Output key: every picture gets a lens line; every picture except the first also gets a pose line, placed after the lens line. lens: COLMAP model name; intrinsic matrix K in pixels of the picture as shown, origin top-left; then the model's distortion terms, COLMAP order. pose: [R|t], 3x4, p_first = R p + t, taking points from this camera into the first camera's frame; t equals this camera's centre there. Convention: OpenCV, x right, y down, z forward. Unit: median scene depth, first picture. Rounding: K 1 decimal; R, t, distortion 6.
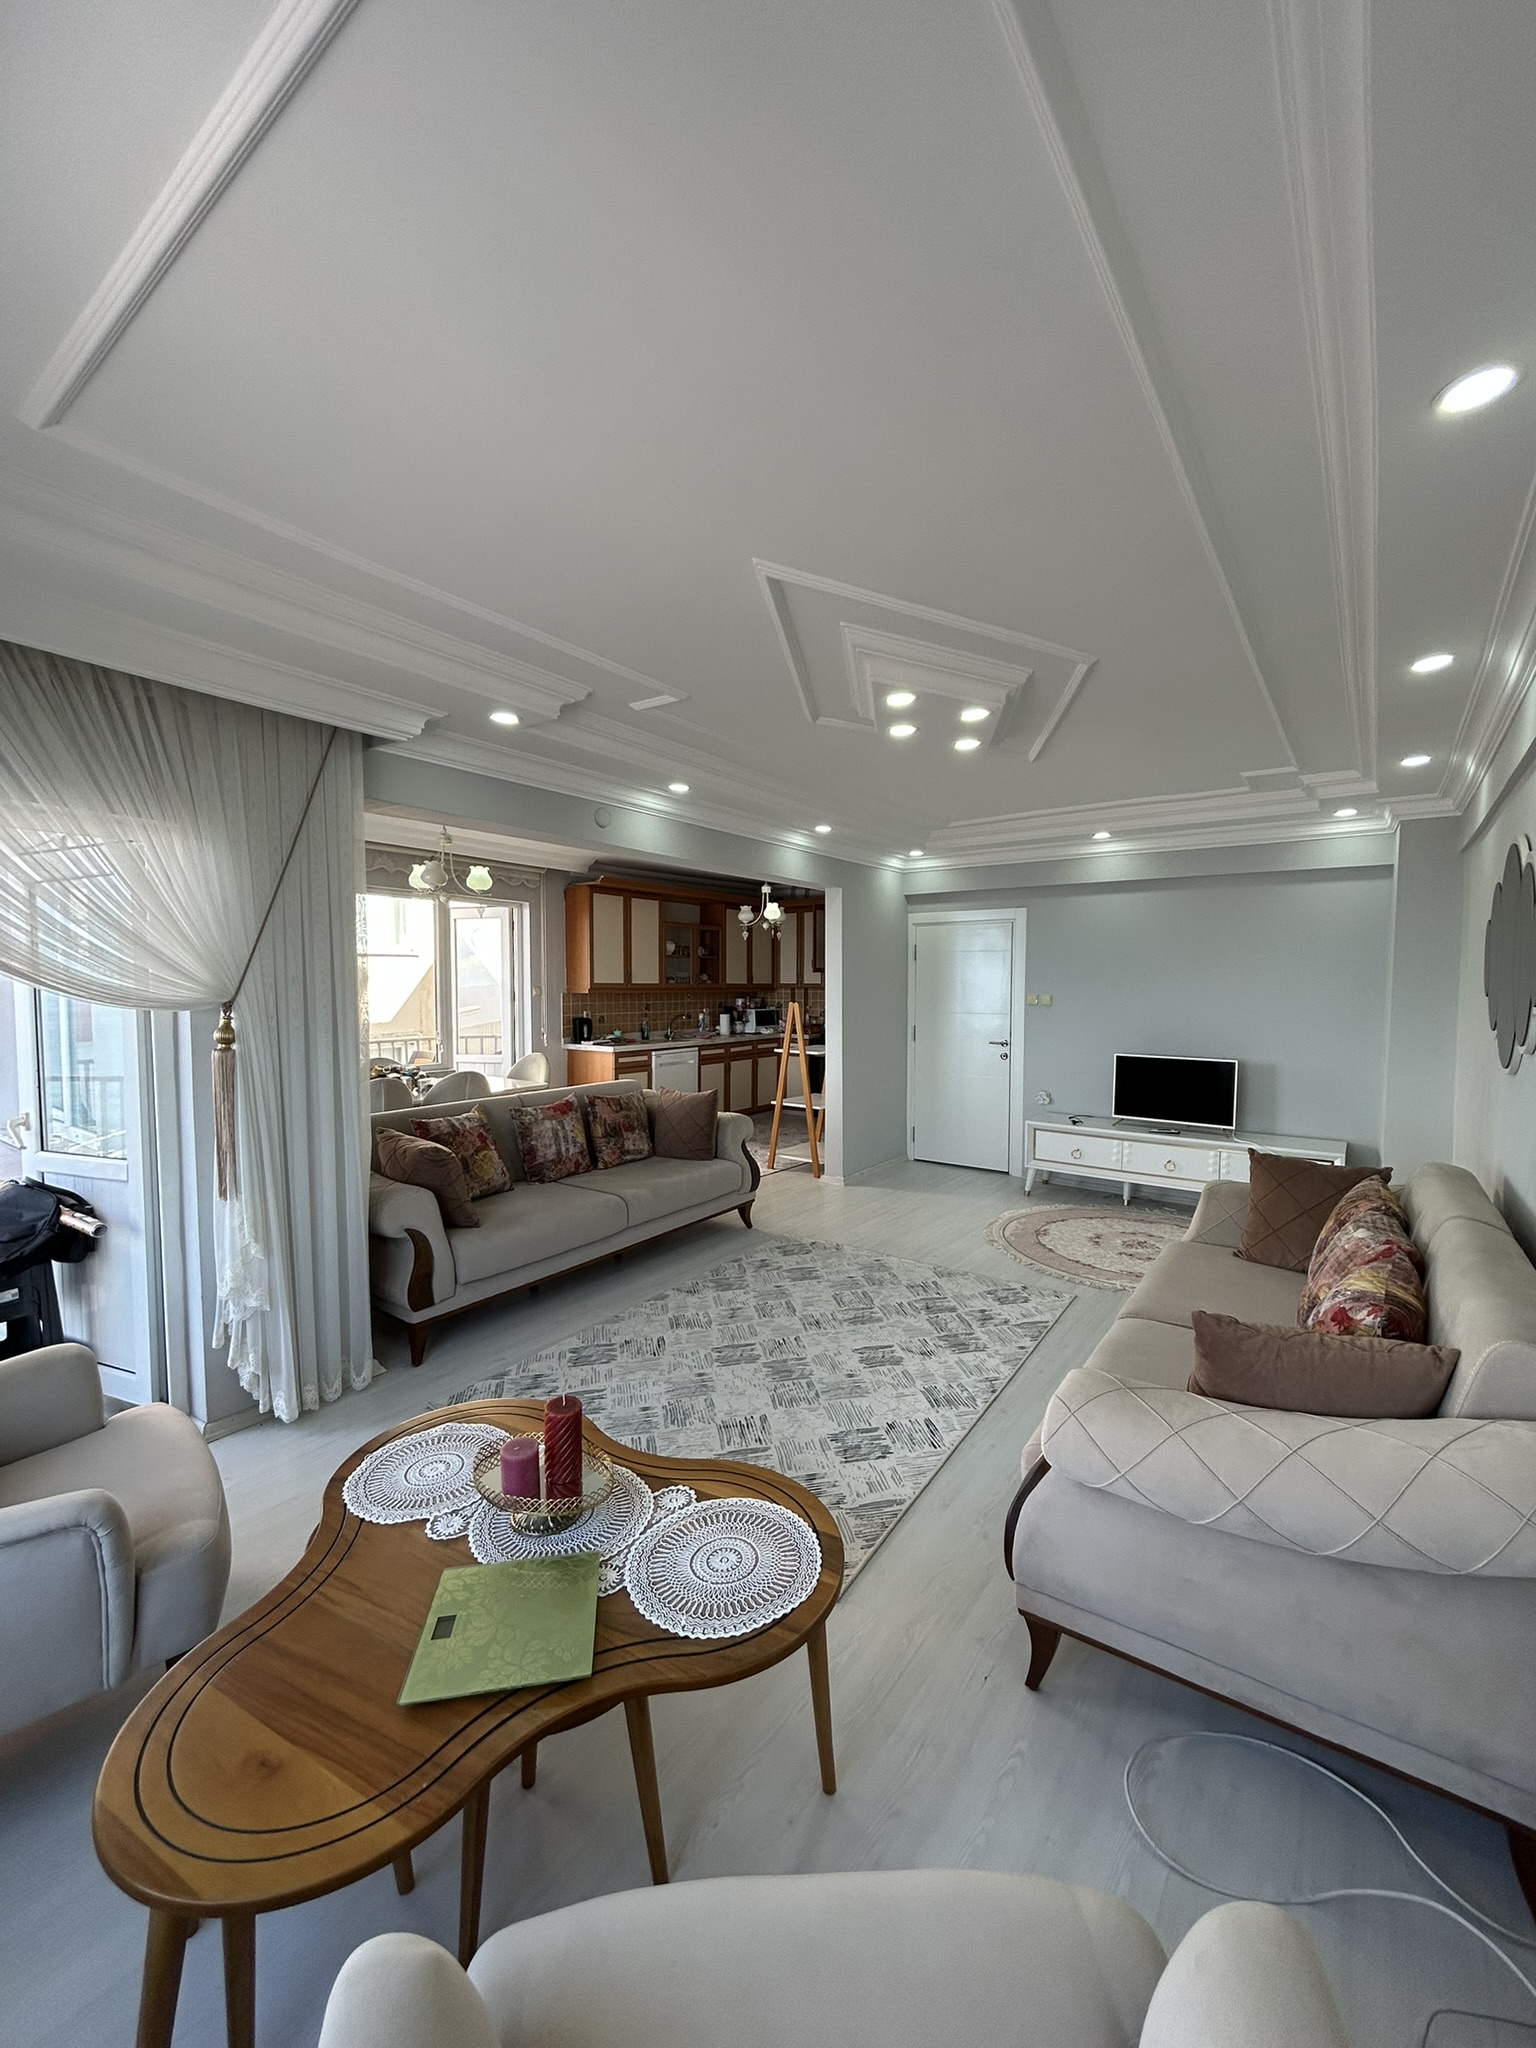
lens RADIAL K [[821.7, 0, 769.0], [0, 821.7, 1020.7], [0, 0, 1]] dist [-0.003948, 0.002252]
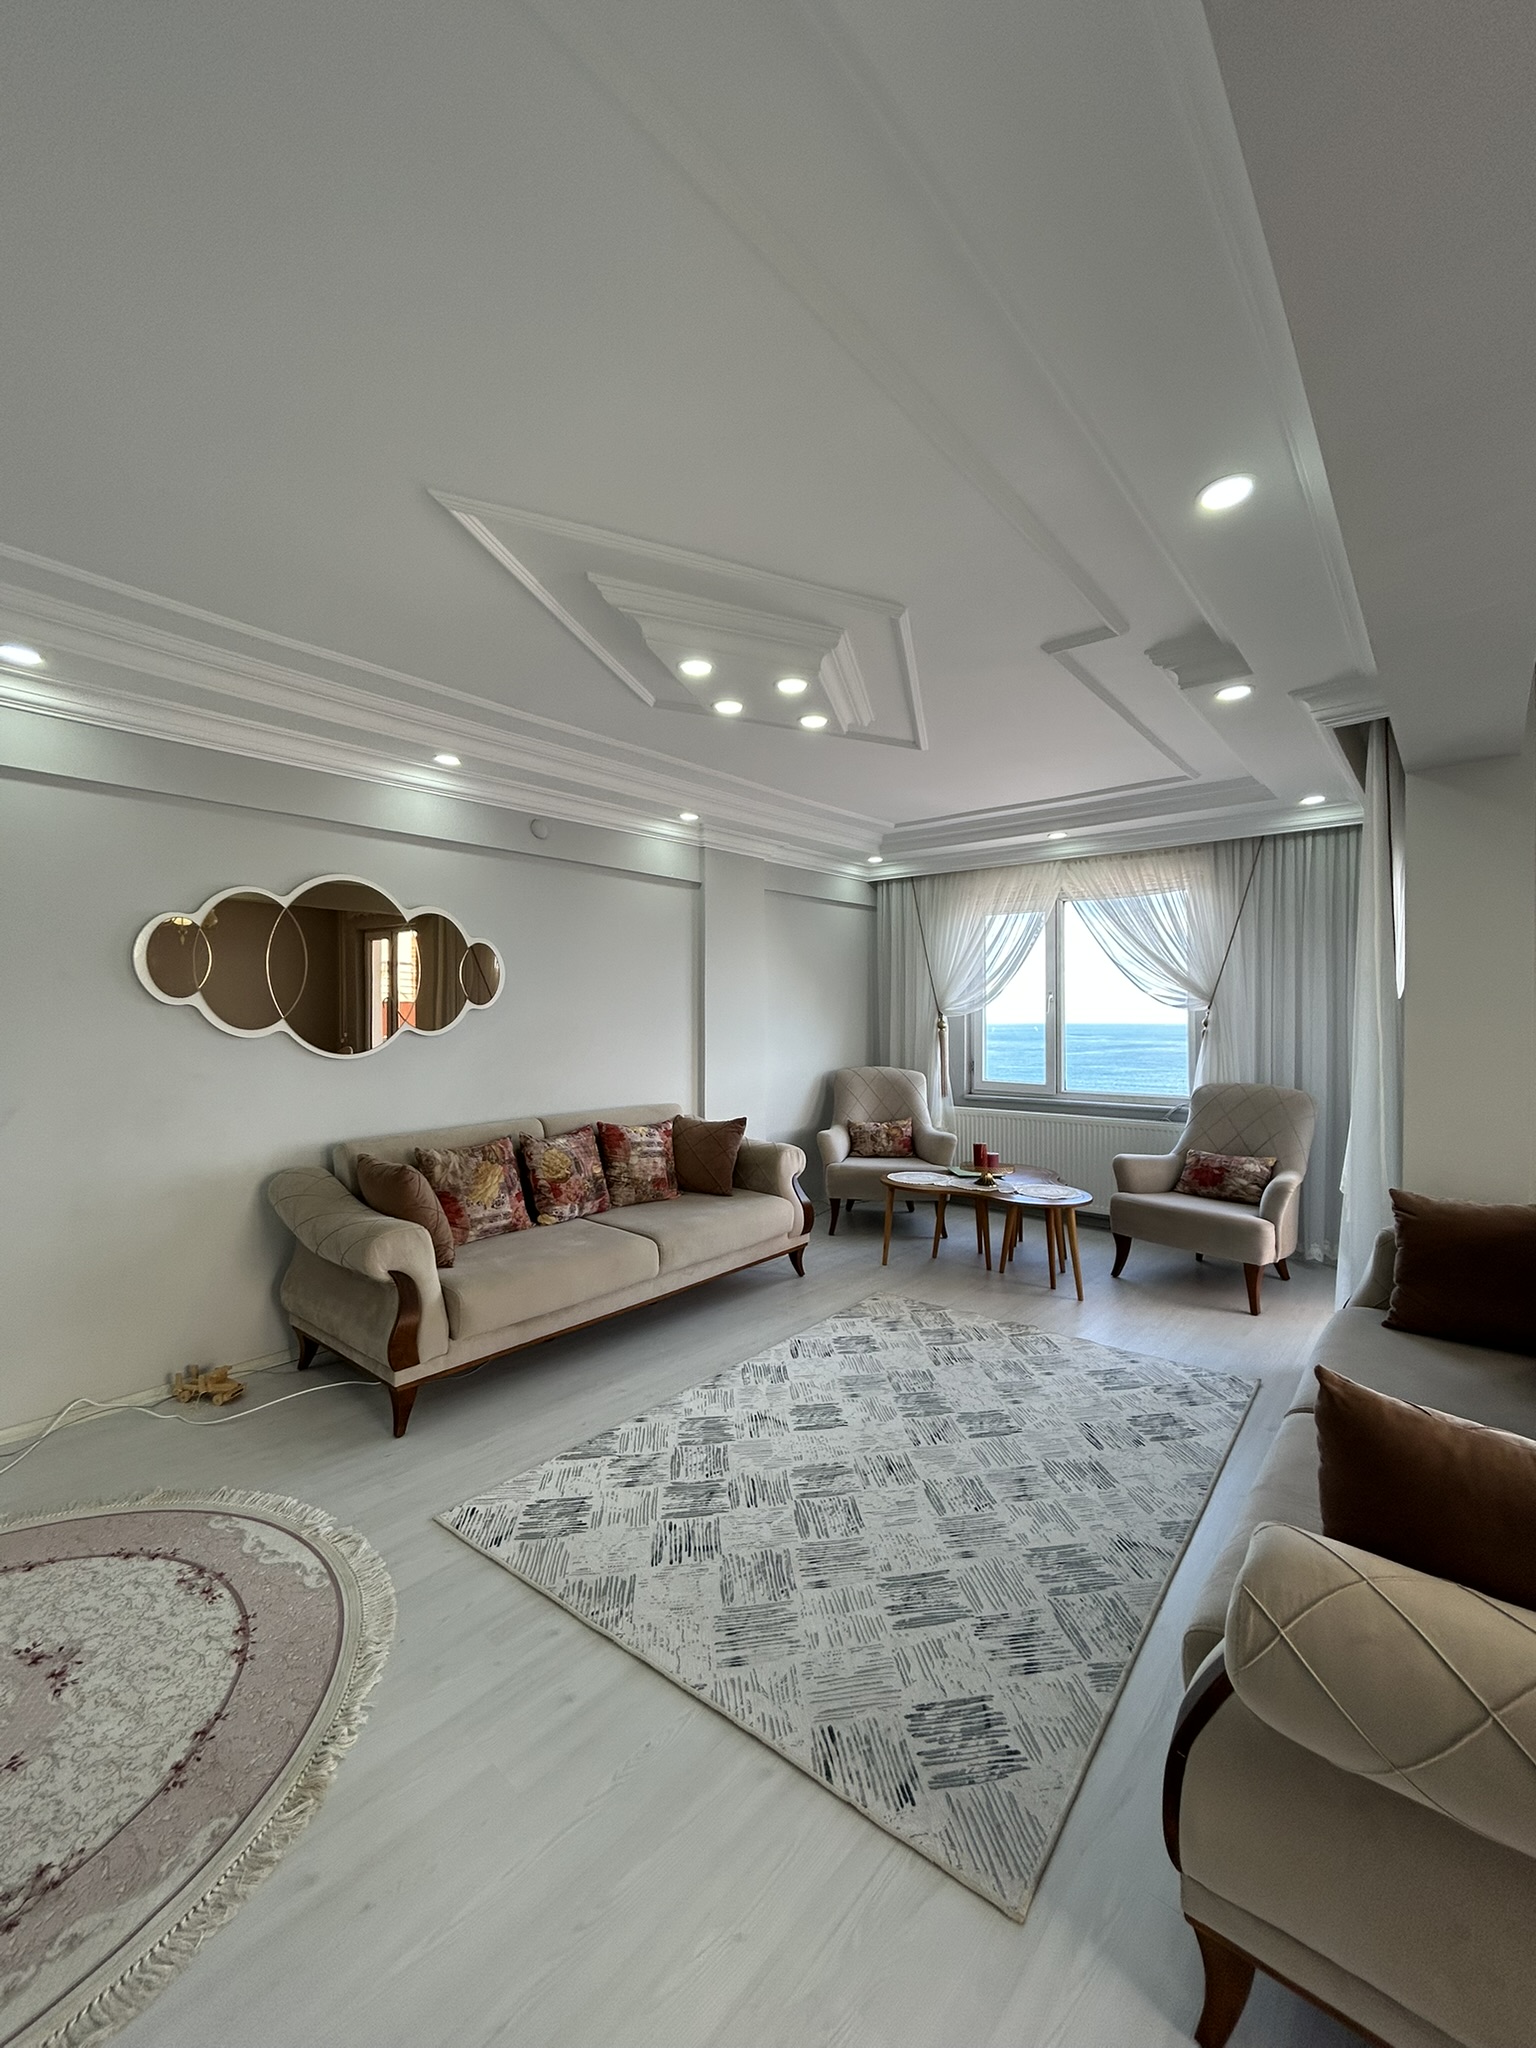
lens RADIAL K [[821.7, 0, 768.3], [0, 821.7, 1021.0], [0, 0, 1]] dist [-0.003948, 0.002252]
pose [[-0.996356, 0.000082, 0.085297, 0.094424], [0.004349, 0.998748, 0.049832, -0.038402], [-0.085186, 0.050022, -0.995109, 1.553296]]
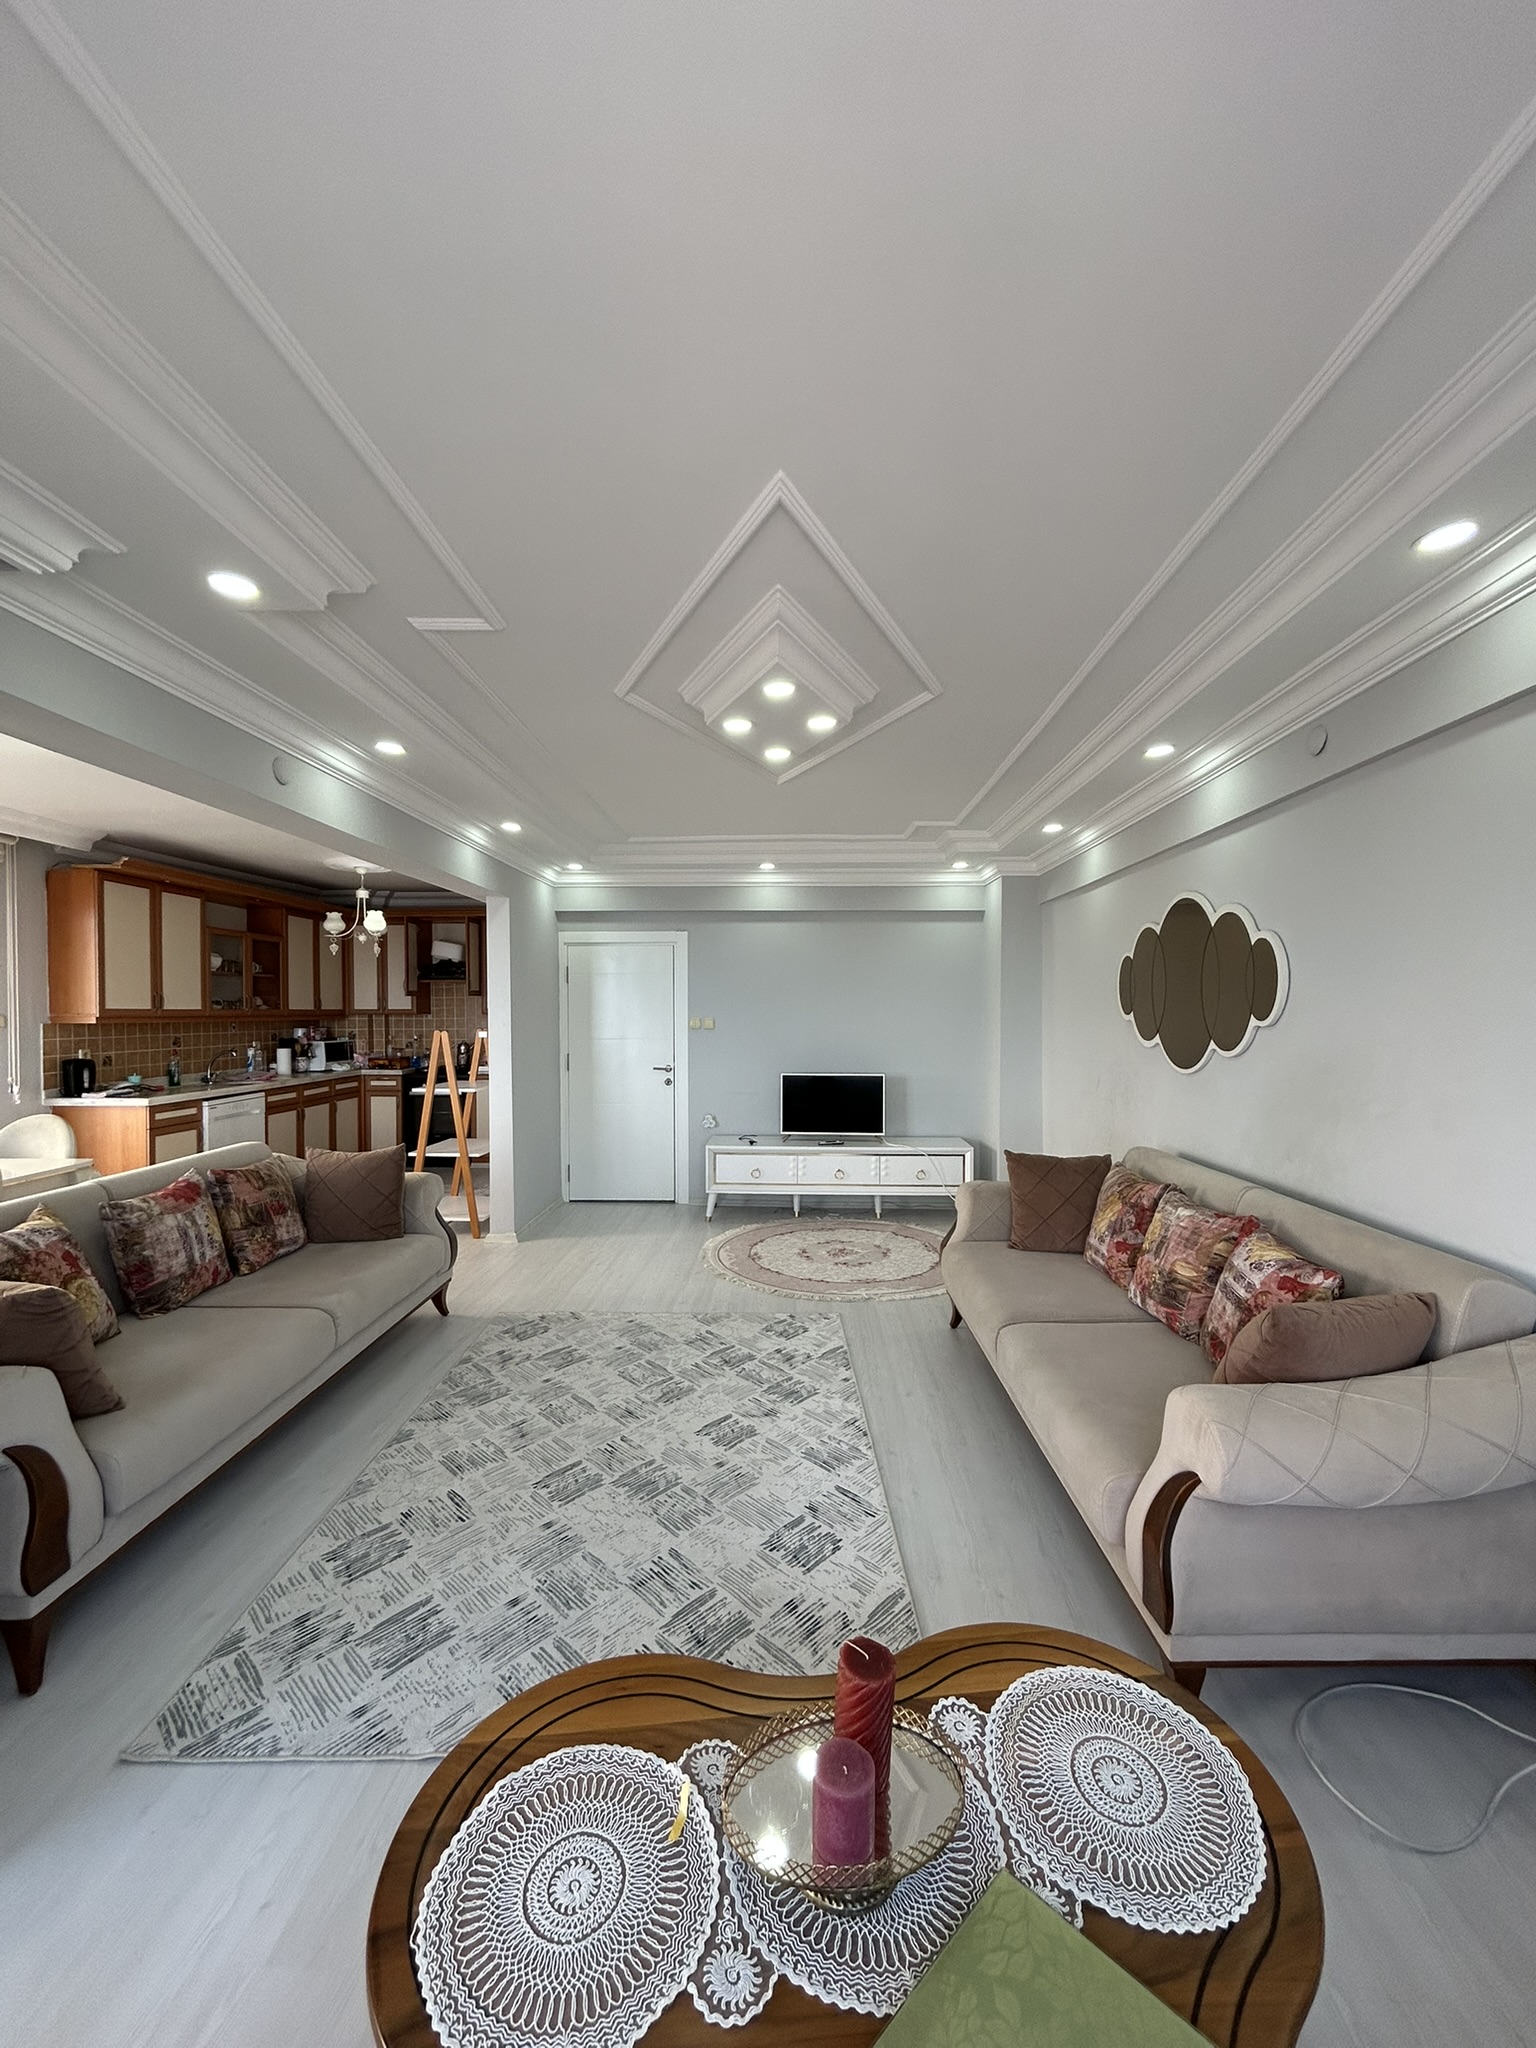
lens RADIAL K [[821.7, 0, 767.1], [0, 821.7, 1020.4], [0, 0, 1]] dist [-0.003948, 0.002252]
pose [[0.826205, -0.010684, 0.563268, -0.269637], [0.029551, 0.999266, -0.024391, -0.004556], [-0.562594, 0.036797, 0.825914, 0.203342]]
